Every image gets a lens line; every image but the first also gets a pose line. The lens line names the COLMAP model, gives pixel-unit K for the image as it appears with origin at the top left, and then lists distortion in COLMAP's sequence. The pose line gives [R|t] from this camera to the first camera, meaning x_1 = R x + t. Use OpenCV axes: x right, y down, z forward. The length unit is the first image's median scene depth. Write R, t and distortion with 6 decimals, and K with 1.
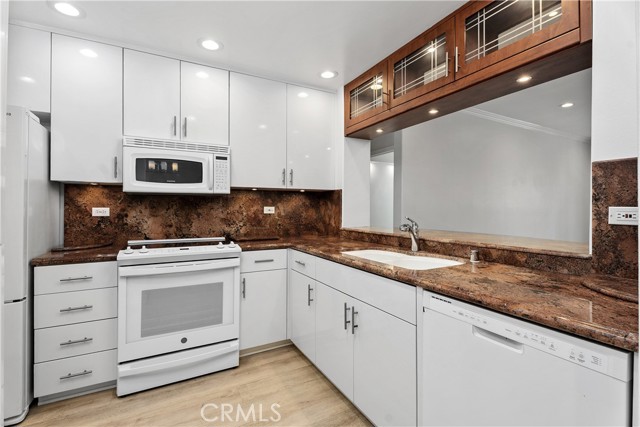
lens RADIAL K [[288.7, 0, 319.9], [0, 288.7, 210.9], [0, 0, 1]] dist [0.000444, -0.001596]
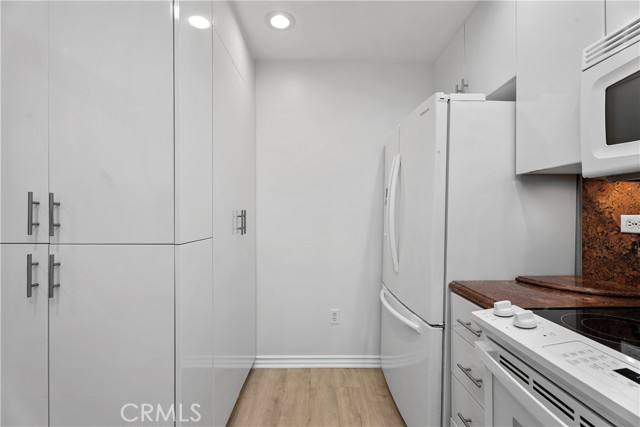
lens RADIAL K [[288.7, 0, 320.1], [0, 288.7, 214.8], [0, 0, 1]] dist [0.000444, -0.001596]
pose [[-0.461737, -0.004882, -0.887004, -0.107351], [-0.002051, 0.999988, -0.004436, -0.008022], [0.887015, -0.000229, -0.461741, 0.780428]]
